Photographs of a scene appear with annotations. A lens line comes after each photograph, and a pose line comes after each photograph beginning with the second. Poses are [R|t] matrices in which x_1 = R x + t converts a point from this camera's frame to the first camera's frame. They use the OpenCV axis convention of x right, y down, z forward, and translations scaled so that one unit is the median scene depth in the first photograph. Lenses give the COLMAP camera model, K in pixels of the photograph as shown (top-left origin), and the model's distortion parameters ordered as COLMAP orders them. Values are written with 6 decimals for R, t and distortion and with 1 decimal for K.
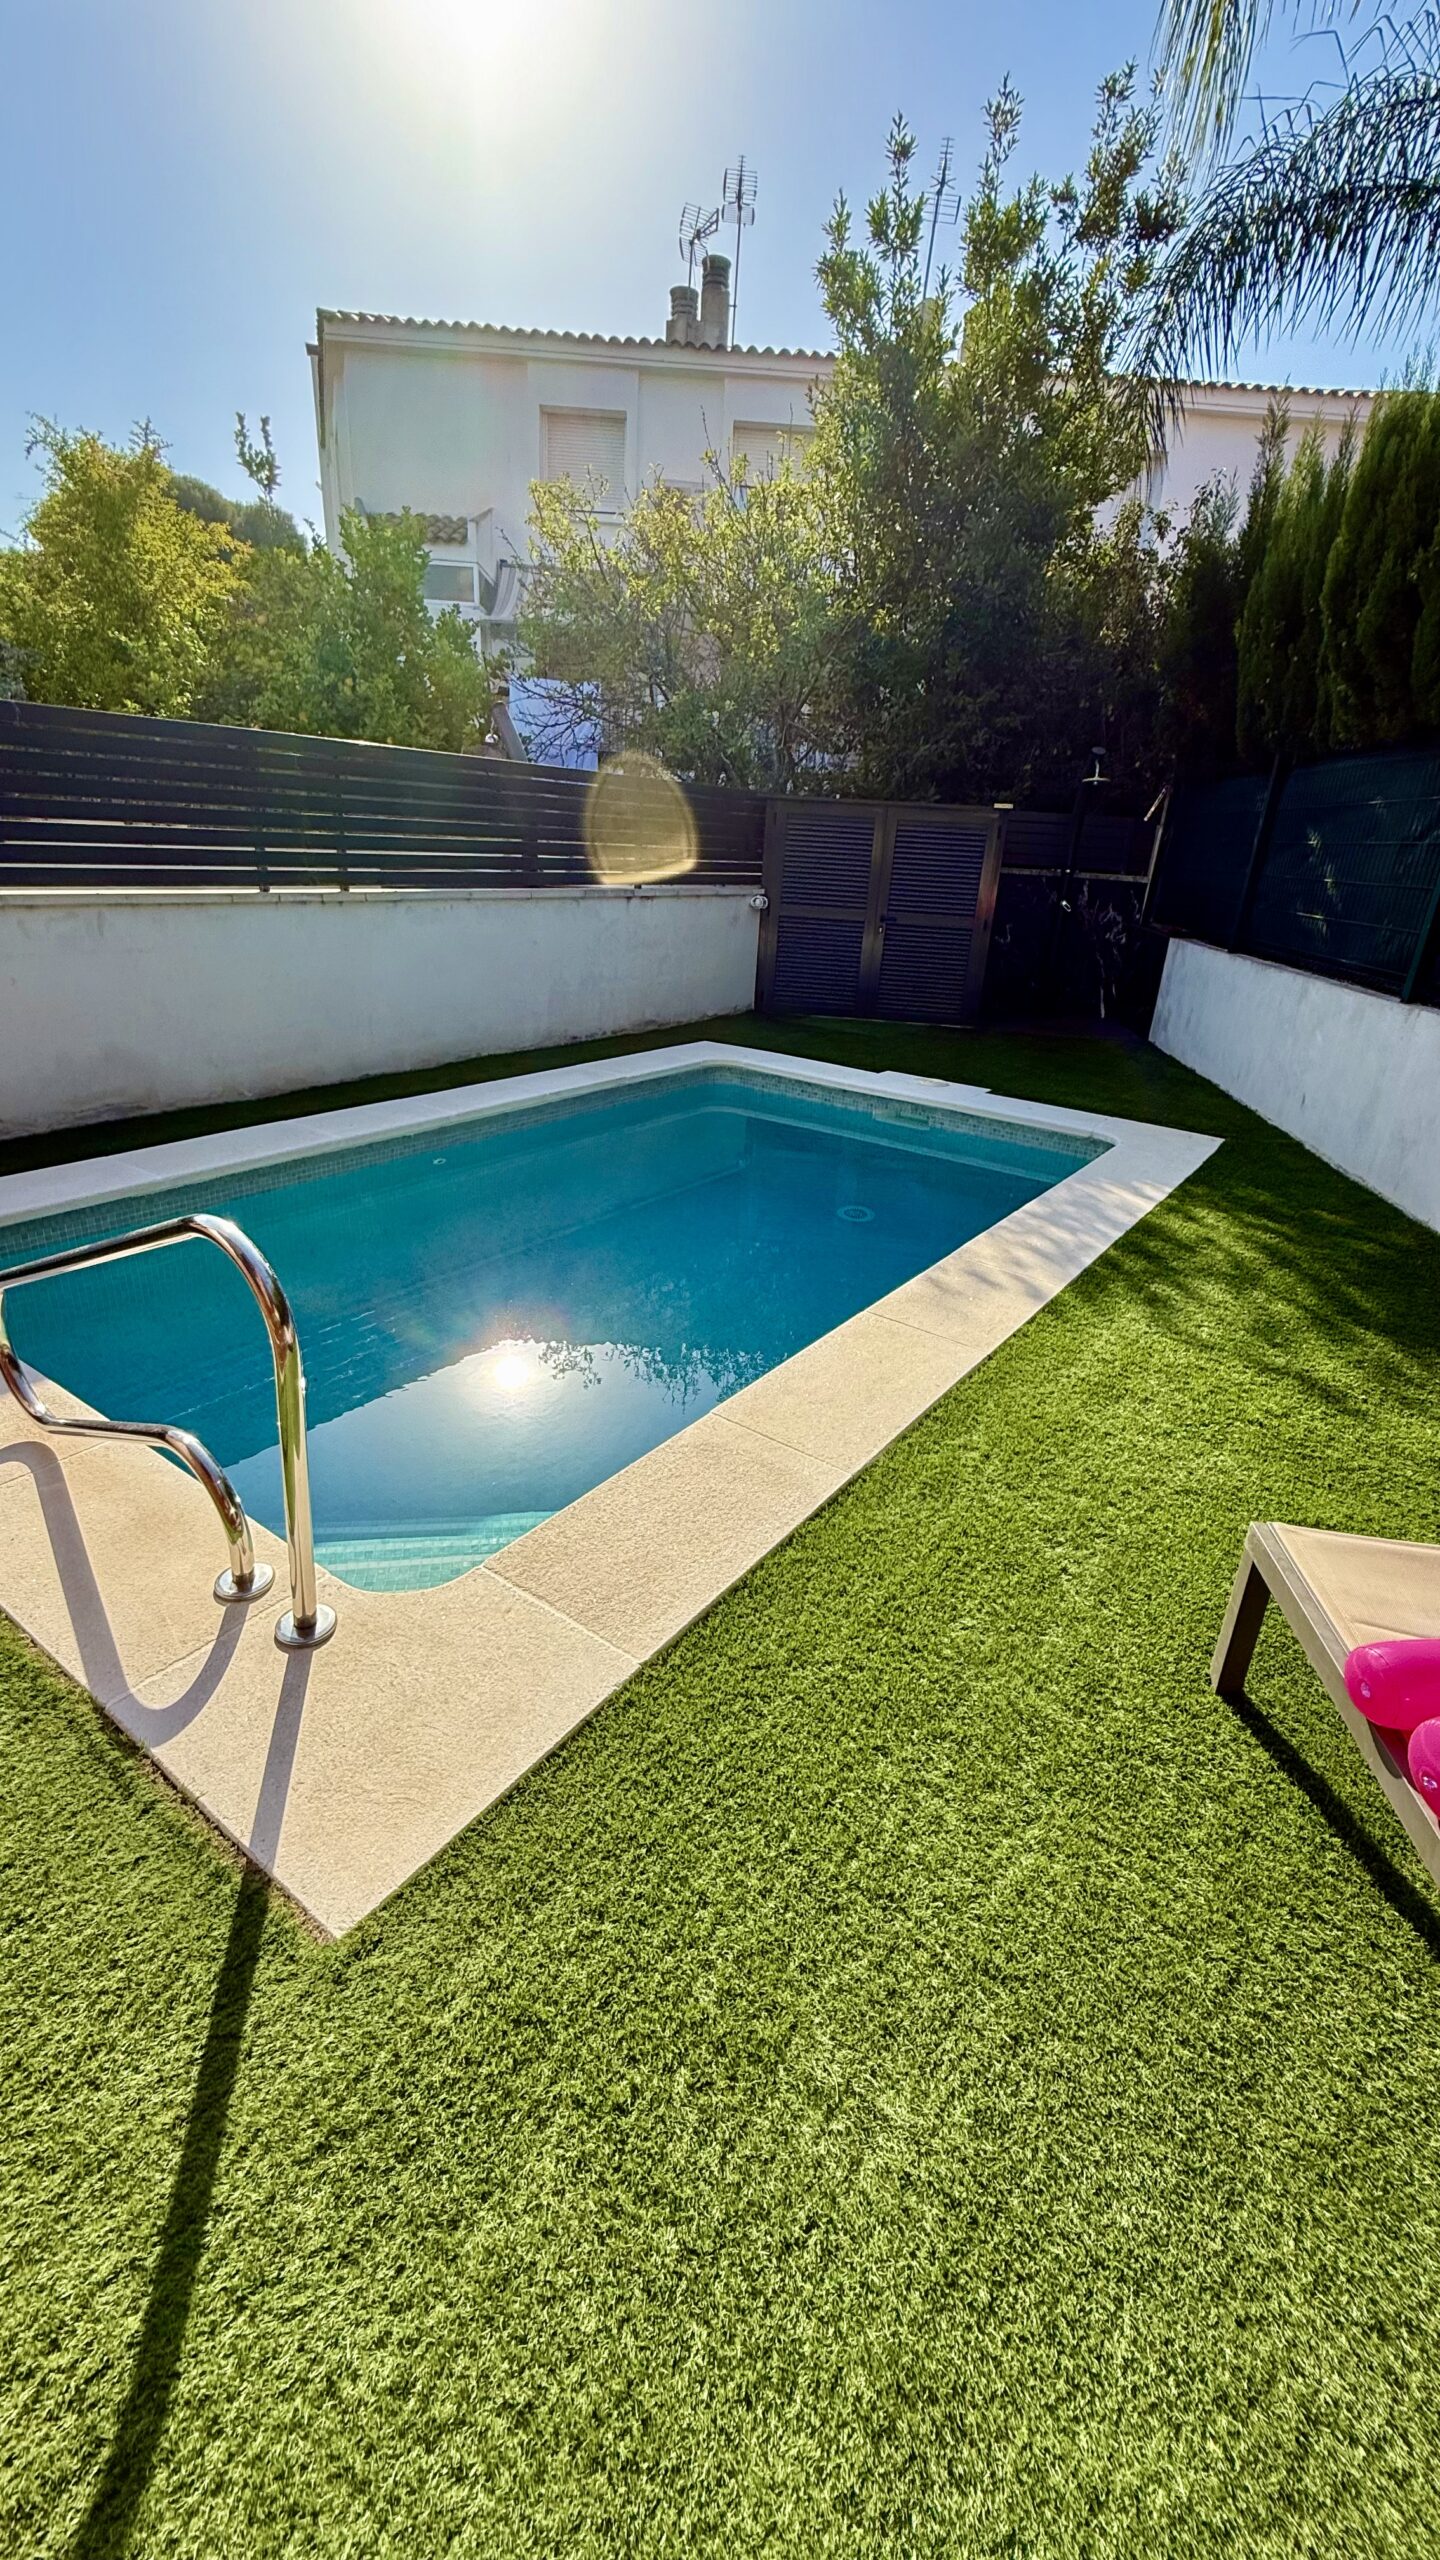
lens RADIAL K [[1026.8, 0, 721.3], [0, 1026.8, 1279.8], [0, 0, 1]] dist [-0.001087, 0.001310]
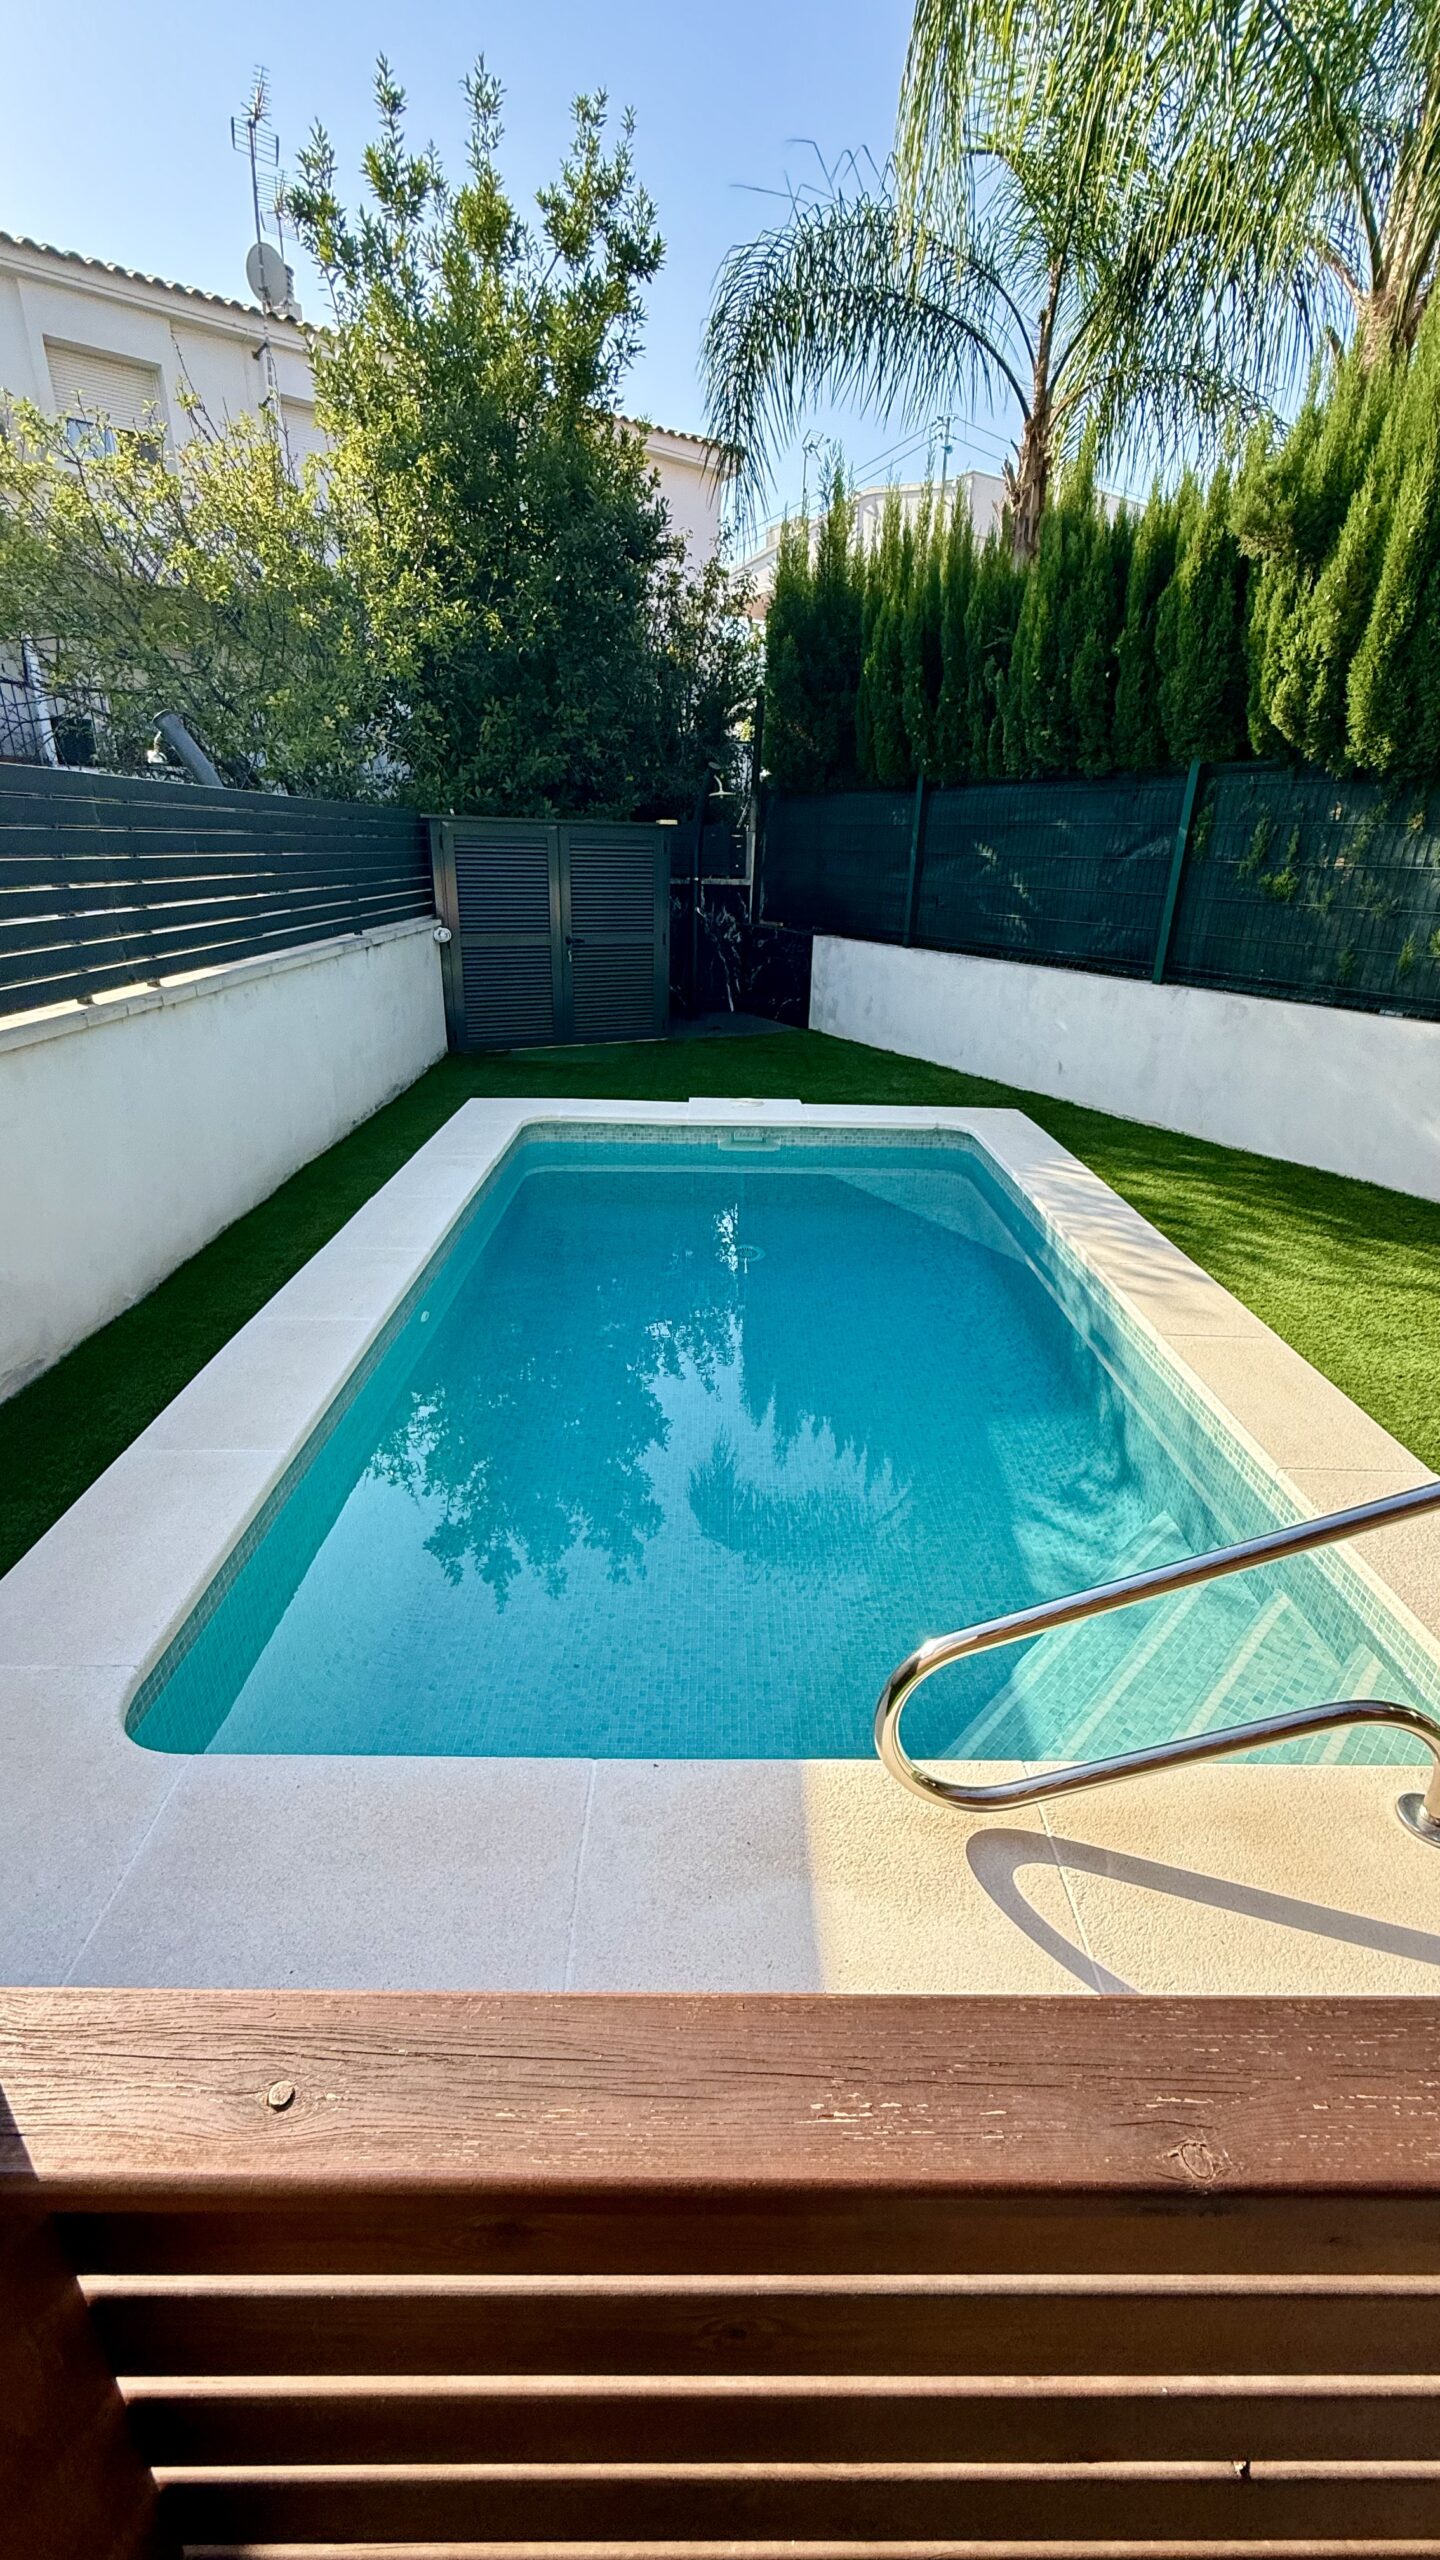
lens RADIAL K [[1026.8, 0, 722.6], [0, 1026.8, 1278.1], [0, 0, 1]] dist [-0.001087, 0.001310]
pose [[0.805940, -0.262105, 0.530812, -0.520013], [0.254055, 0.963014, 0.089782, -0.158670], [-0.534711, 0.062497, 0.842720, 0.216992]]
